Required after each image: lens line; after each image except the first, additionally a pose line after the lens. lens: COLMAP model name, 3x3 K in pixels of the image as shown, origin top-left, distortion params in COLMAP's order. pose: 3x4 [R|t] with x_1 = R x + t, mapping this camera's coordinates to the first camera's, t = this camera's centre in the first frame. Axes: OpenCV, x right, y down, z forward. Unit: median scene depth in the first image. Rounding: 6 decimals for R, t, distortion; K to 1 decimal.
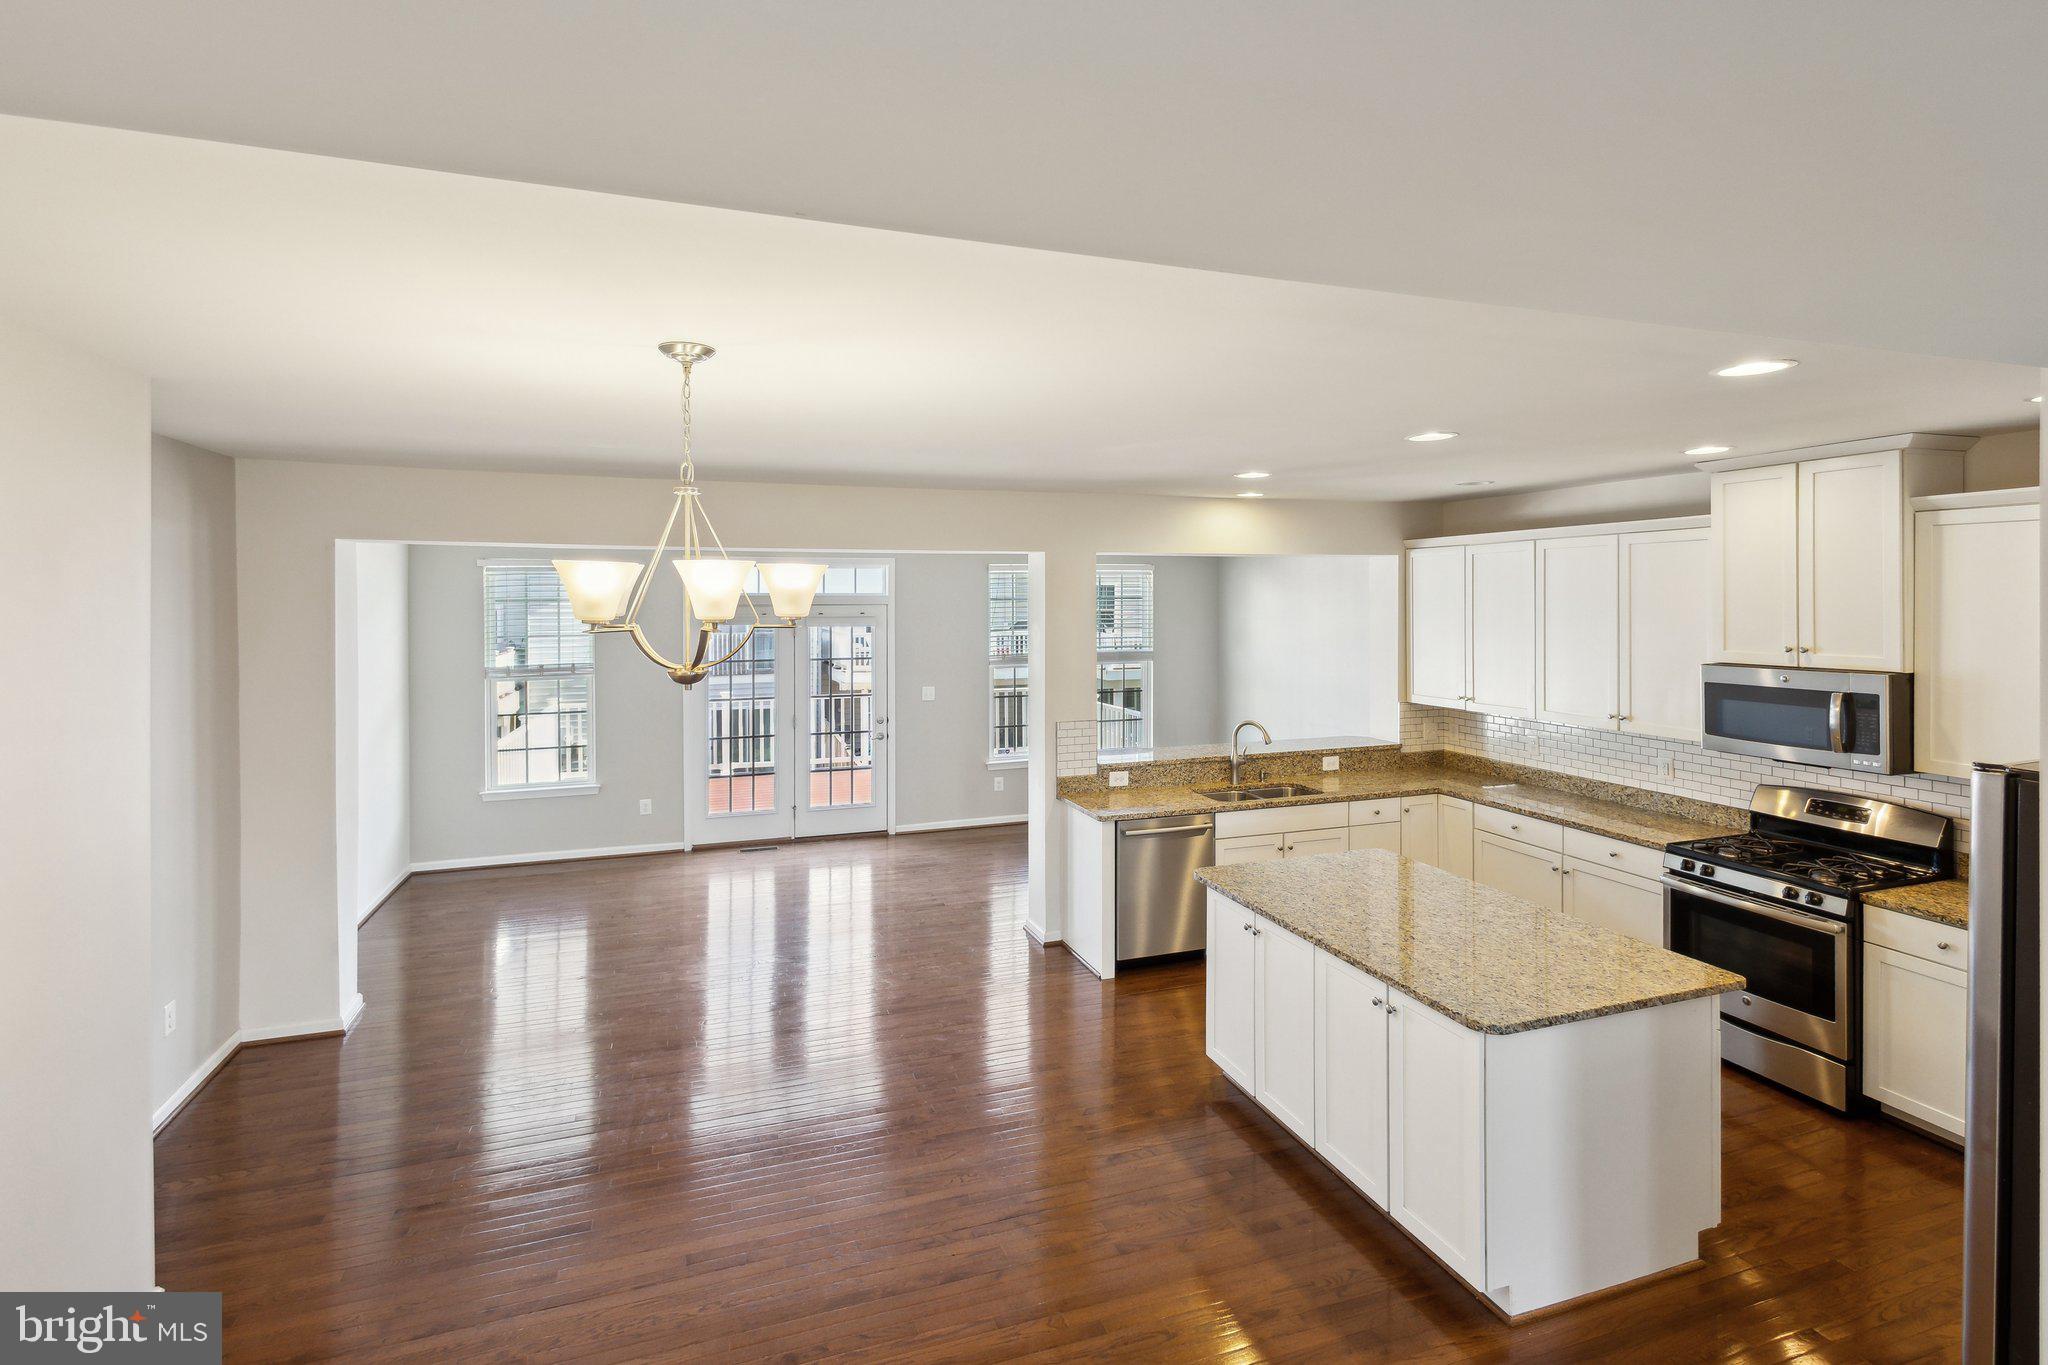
lens RADIAL K [[949.8, 0, 1009.1], [0, 949.8, 607.3], [0, 0, 1]] dist [0.009274, -0.001760]
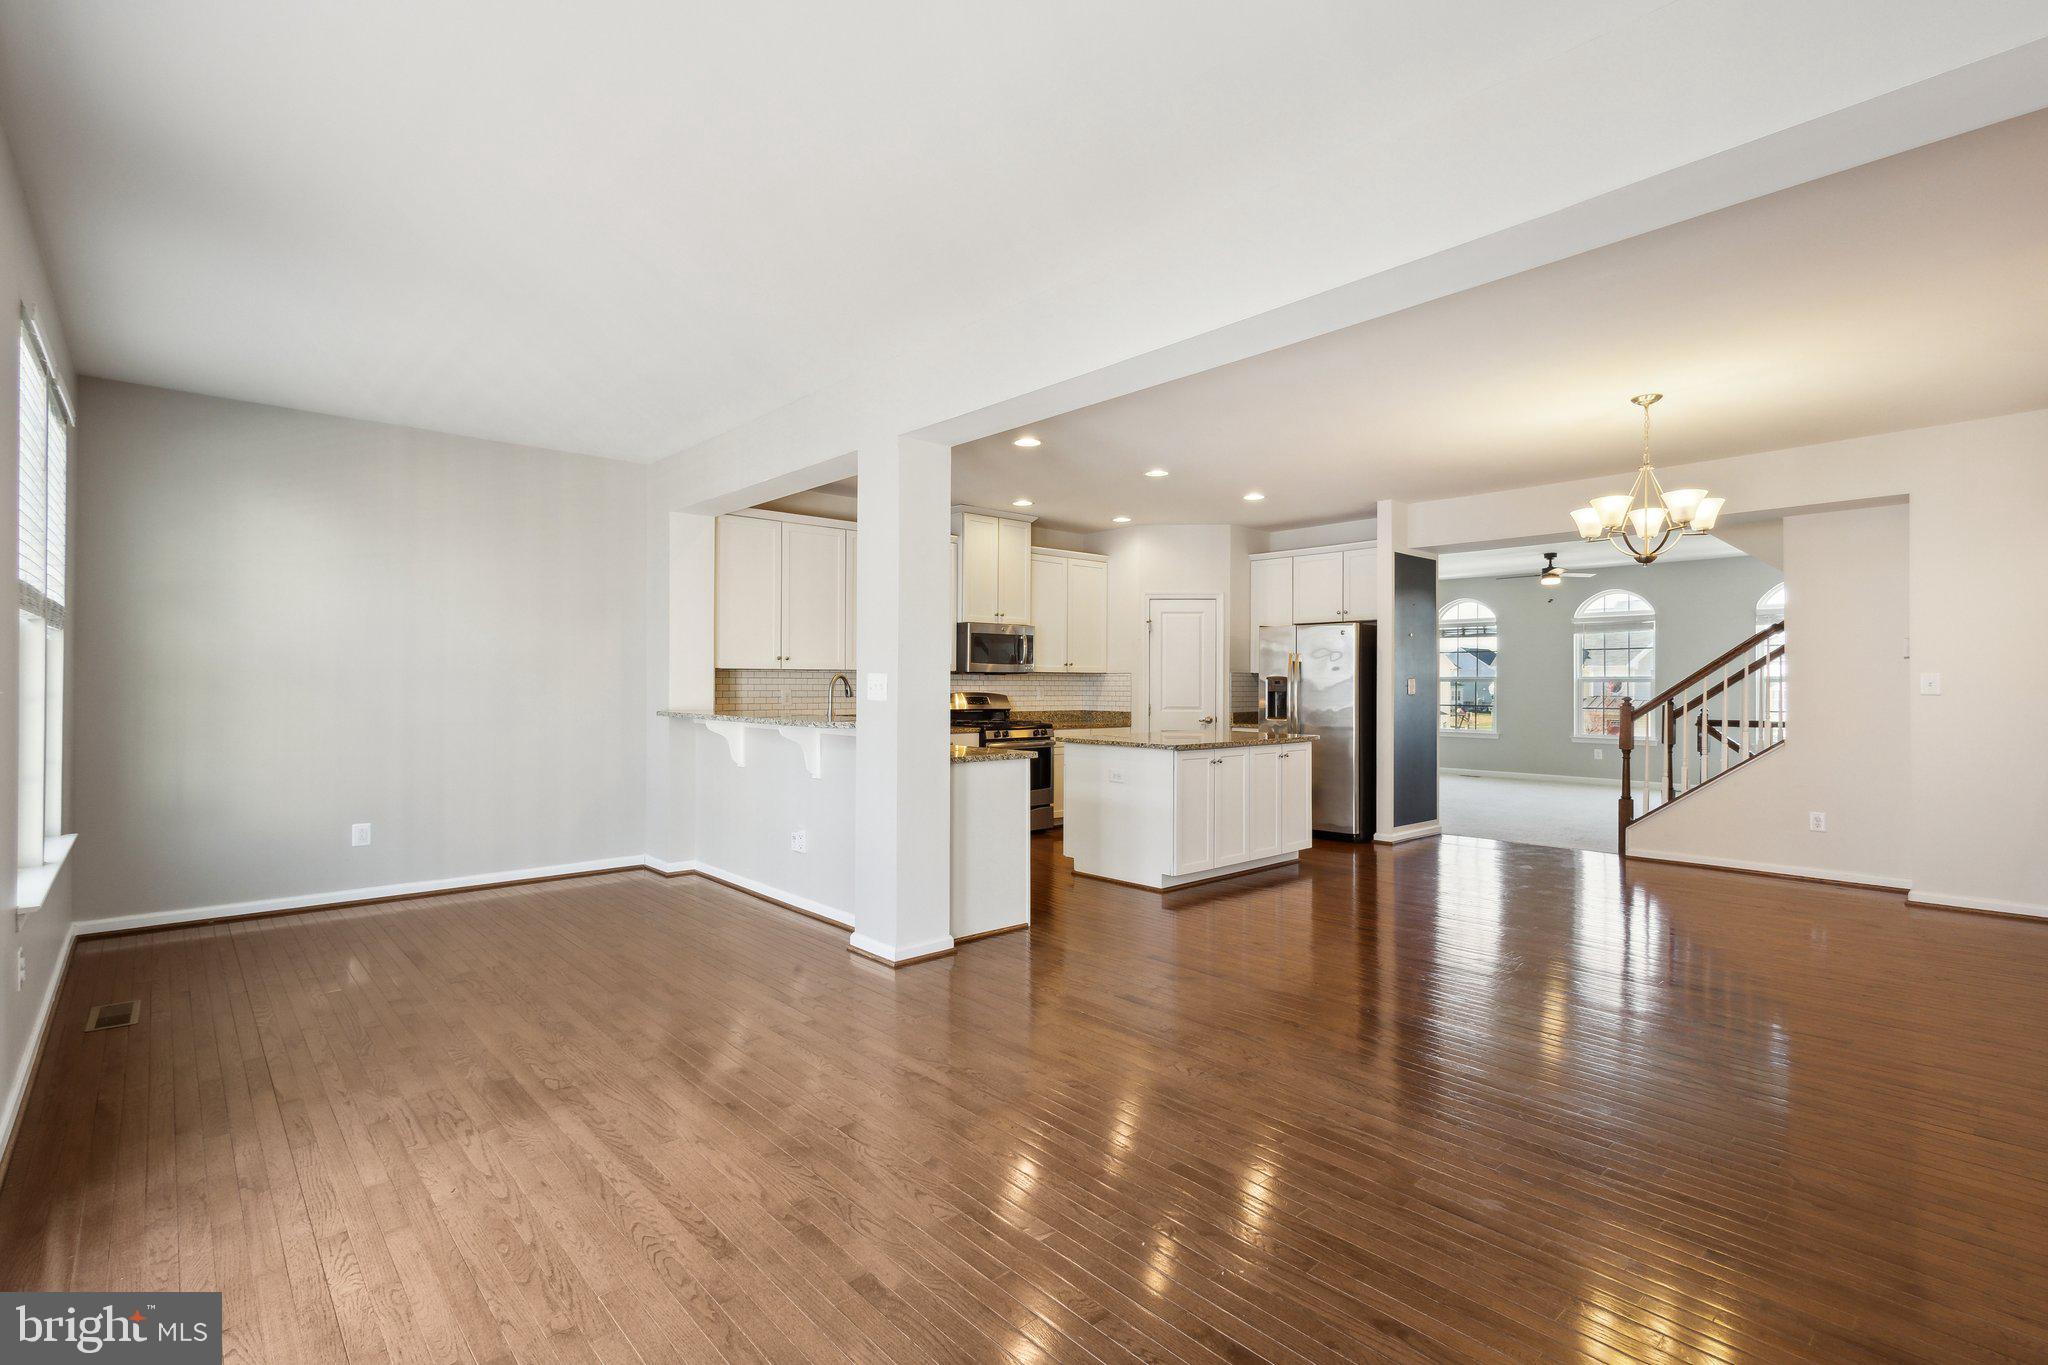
lens RADIAL K [[949.8, 0, 1029.7], [0, 949.8, 676.8], [0, 0, 1]] dist [0.009274, -0.001760]
pose [[-0.392137, 0.011066, 0.919840, -0.742409], [0.004666, 0.999939, -0.010040, 0.147043], [-0.919895, 0.000355, -0.392164, 1.318684]]
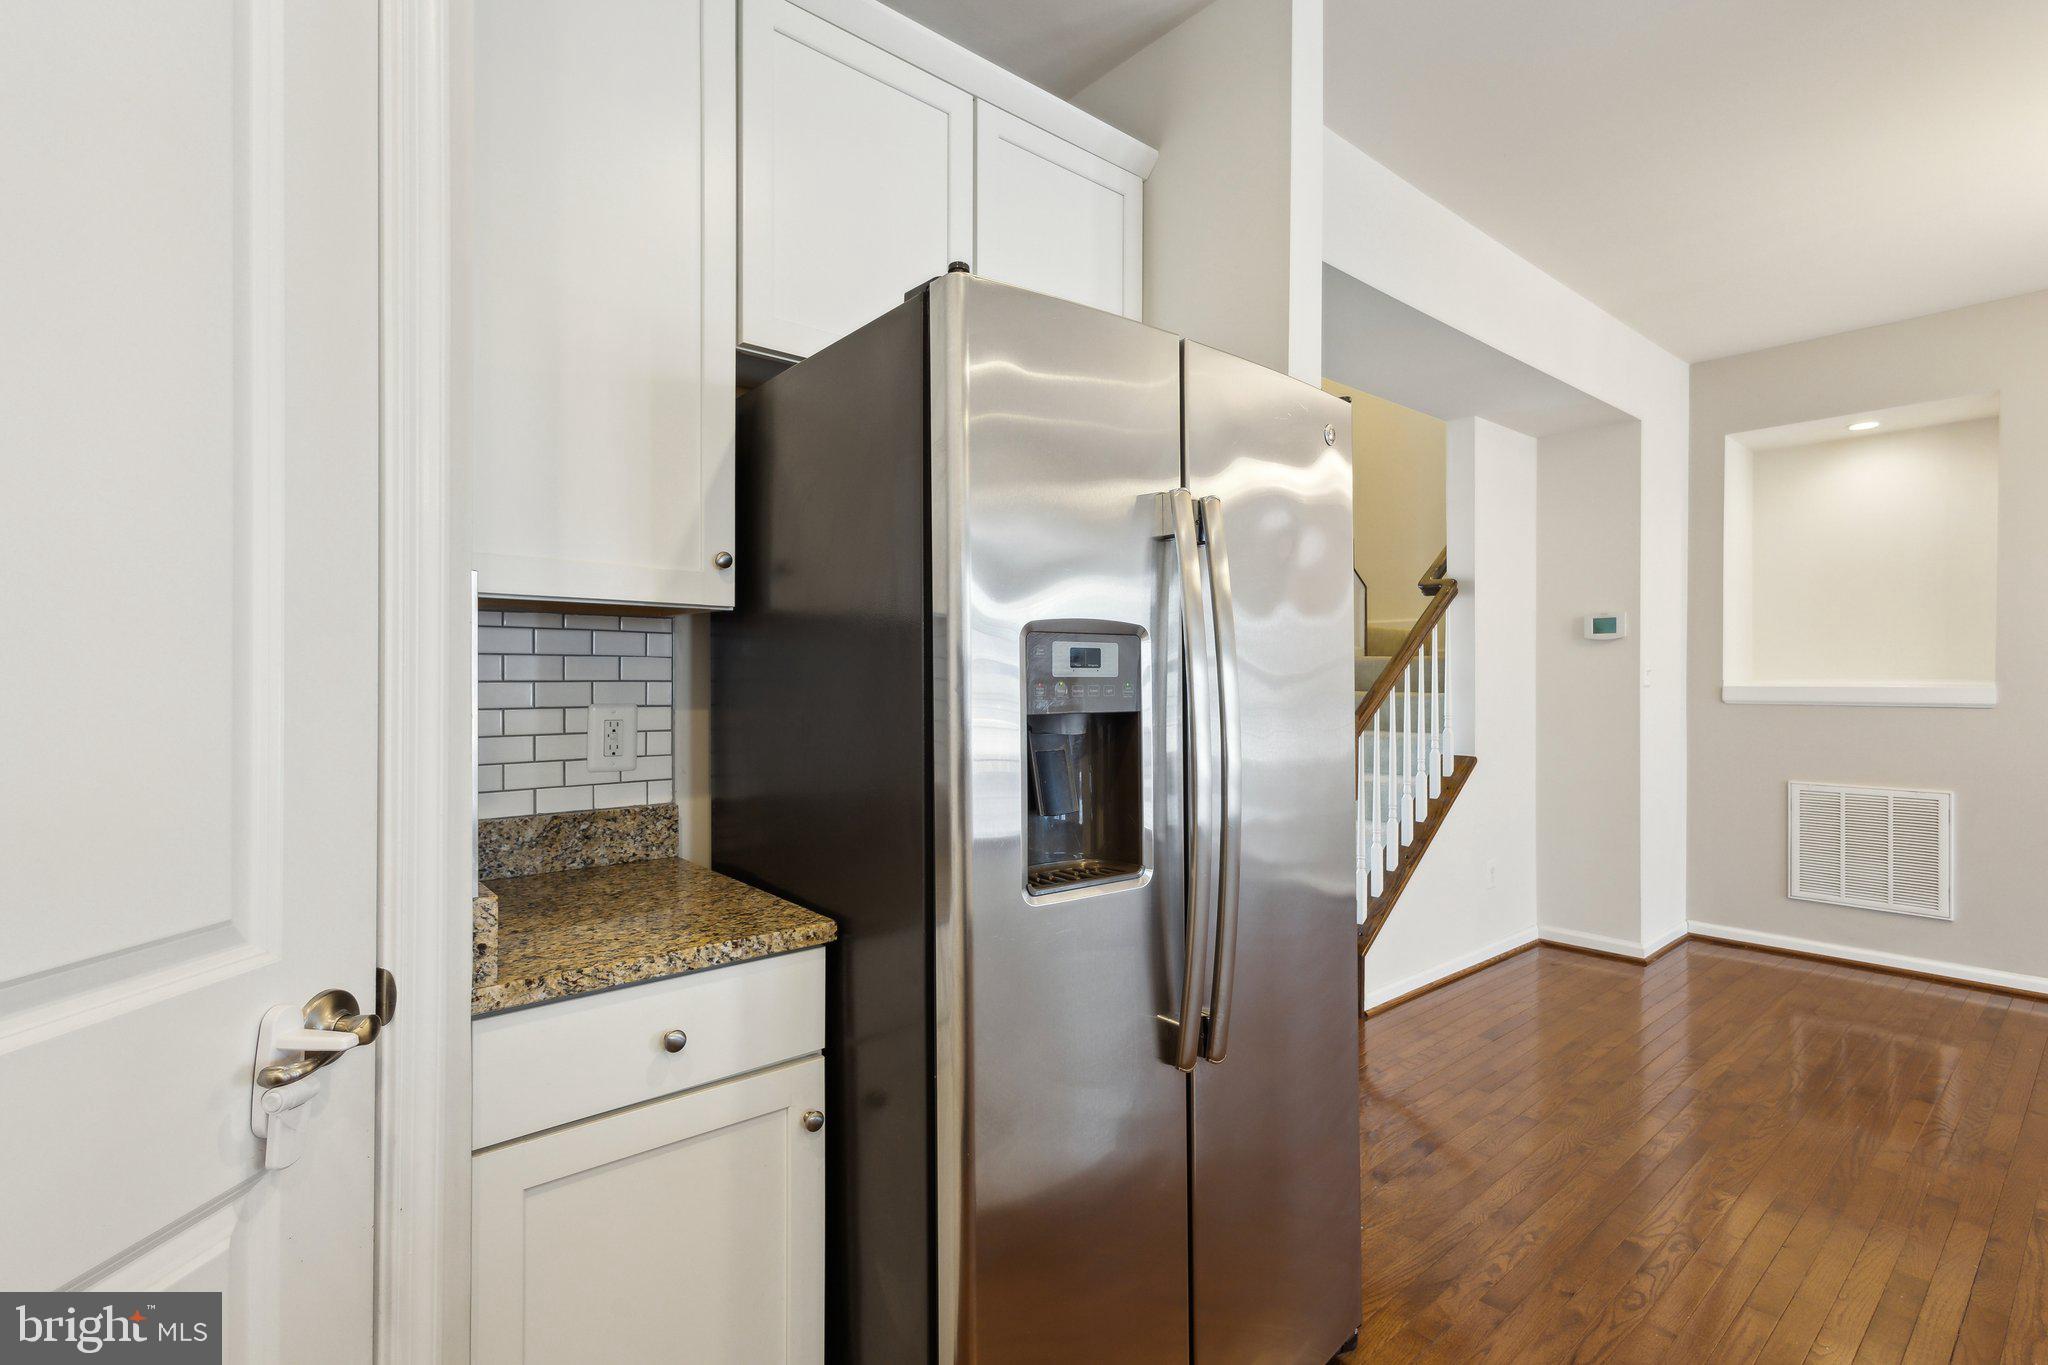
lens RADIAL K [[949.8, 0, 1006.7], [0, 949.8, 677.4], [0, 0, 1]] dist [0.009274, -0.001760]
pose [[-0.934715, 0.006259, -0.355344, 0.567410], [0.003919, 0.999966, 0.007303, 0.146181], [0.355378, 0.005434, -0.934707, 0.597904]]
